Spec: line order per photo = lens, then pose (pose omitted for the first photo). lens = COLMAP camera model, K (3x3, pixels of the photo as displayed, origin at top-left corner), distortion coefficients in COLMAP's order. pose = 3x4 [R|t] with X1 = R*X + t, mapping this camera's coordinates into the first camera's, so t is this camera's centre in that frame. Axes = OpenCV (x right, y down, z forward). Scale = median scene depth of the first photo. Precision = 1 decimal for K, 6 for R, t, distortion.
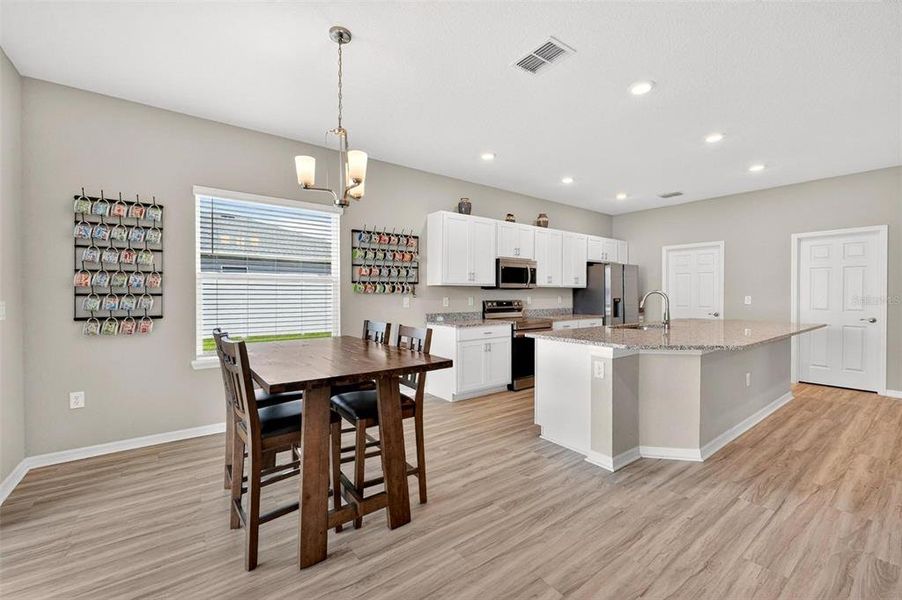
lens RADIAL K [[373.8, 0, 456.3], [0, 373.8, 297.5], [0, 0, 1]] dist [-0.006447, 0.001379]
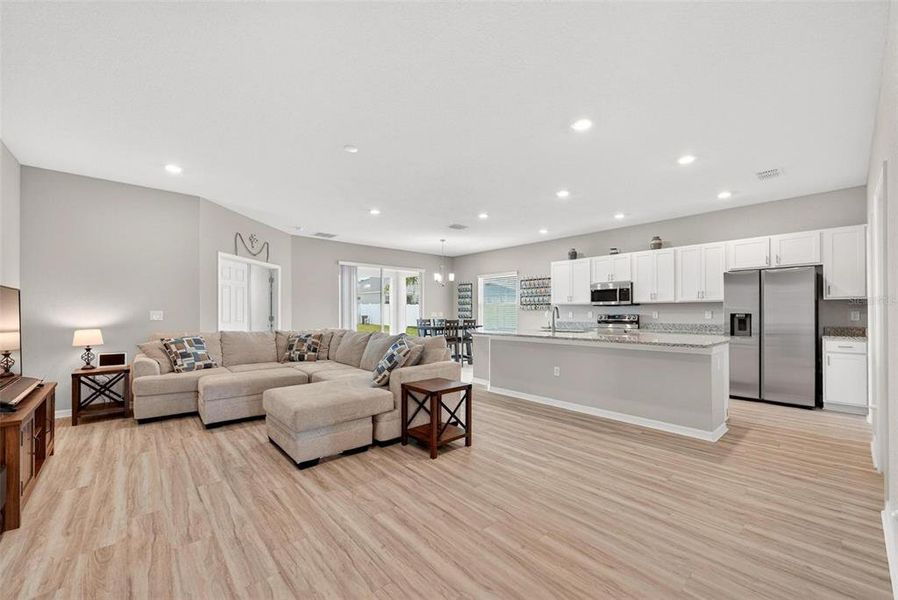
lens RADIAL K [[355.0, 0, 450.0], [0, 355.0, 312.5], [0, 0, 1]] dist [-0.000484, -0.000541]
pose [[0.075126, -0.000369, -0.997174, 1.460232], [-0.009560, 0.999954, -0.001090, 0.008732], [0.997128, 0.009615, 0.075119, 0.366871]]
